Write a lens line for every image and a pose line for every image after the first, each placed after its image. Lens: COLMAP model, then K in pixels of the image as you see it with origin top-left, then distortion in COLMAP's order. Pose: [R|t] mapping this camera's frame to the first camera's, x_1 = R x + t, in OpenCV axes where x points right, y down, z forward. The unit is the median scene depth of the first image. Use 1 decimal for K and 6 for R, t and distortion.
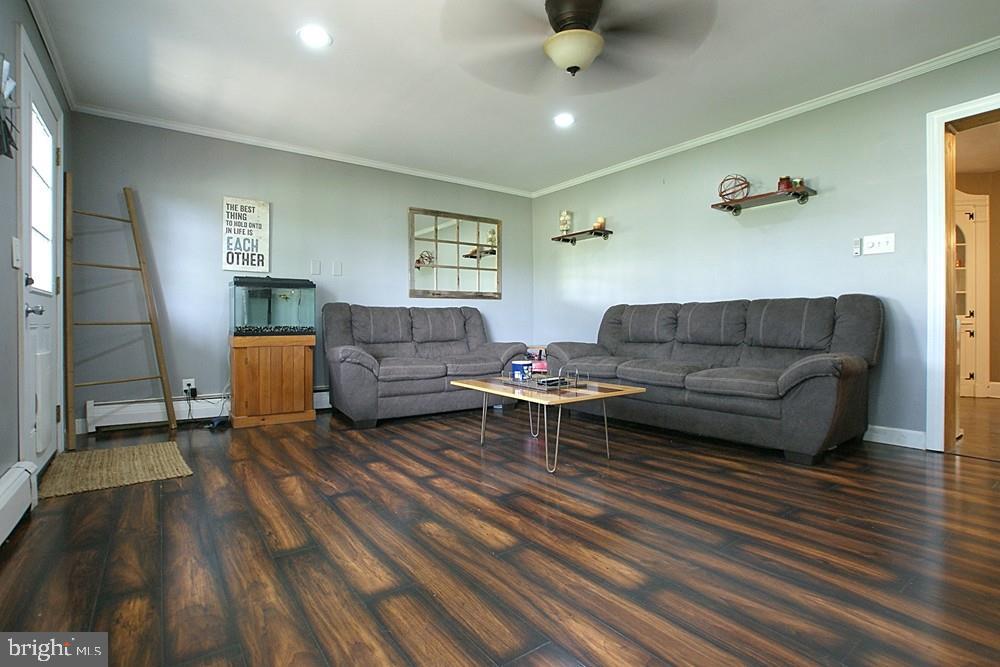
lens RADIAL K [[481.4, 0, 503.1], [0, 481.4, 327.3], [0, 0, 1]] dist [-0.072219, 0.028238]
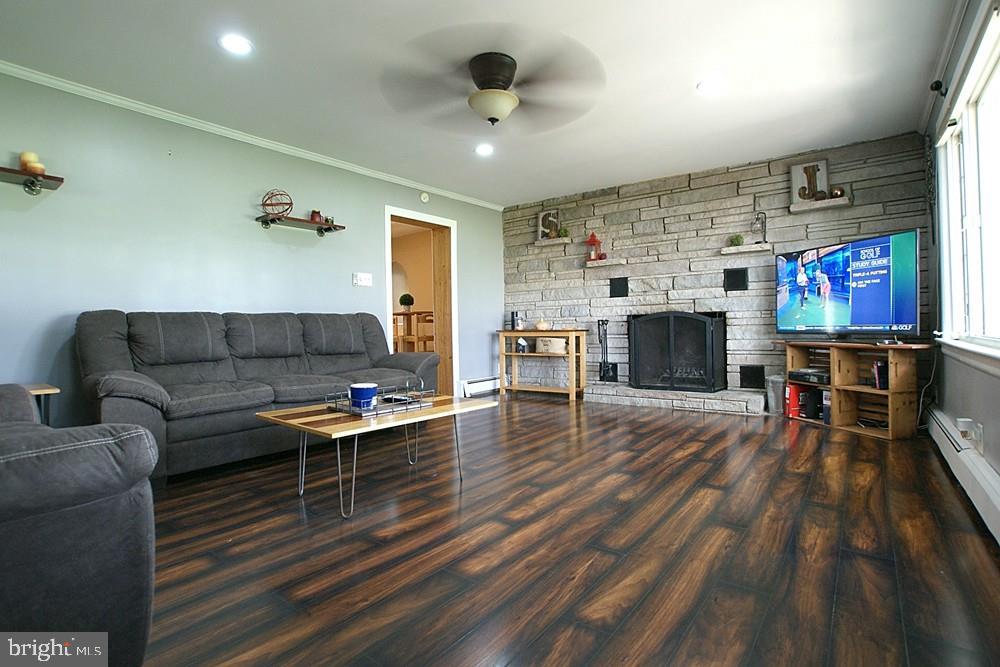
lens RADIAL K [[481.4, 0, 503.1], [0, 481.4, 327.3], [0, 0, 1]] dist [-0.072219, 0.028238]
pose [[-0.277472, 0.008717, 0.960694, -1.046771], [0.024329, 0.999702, -0.002044, -0.019431], [-0.960426, 0.022806, -0.277601, 1.367161]]
